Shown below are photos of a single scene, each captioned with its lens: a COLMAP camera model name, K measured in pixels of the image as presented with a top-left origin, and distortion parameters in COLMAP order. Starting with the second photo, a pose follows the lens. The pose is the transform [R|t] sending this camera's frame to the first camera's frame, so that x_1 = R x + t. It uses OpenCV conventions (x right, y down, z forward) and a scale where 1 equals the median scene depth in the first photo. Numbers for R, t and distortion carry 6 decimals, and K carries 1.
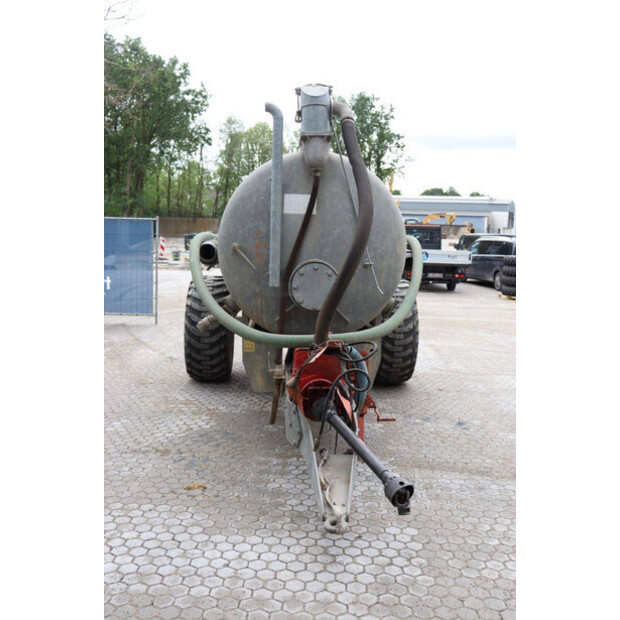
lens RADIAL K [[616.9, 0, 310.0], [0, 616.9, 310.0], [0, 0, 1]] dist [-0.147764, 0.271816]
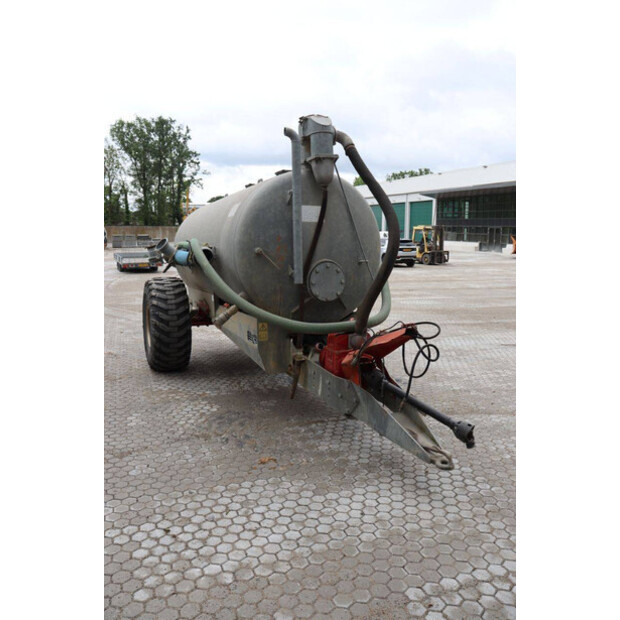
lens RADIAL K [[507.3, 0, 310.0], [0, 507.3, 310.0], [0, 0, 1]] dist [-0.176952, 0.175481]
pose [[0.928499, -0.073538, 0.363980, -0.391248], [0.063695, 0.997207, 0.038993, -0.023401], [-0.365831, -0.013021, 0.930590, 0.080741]]
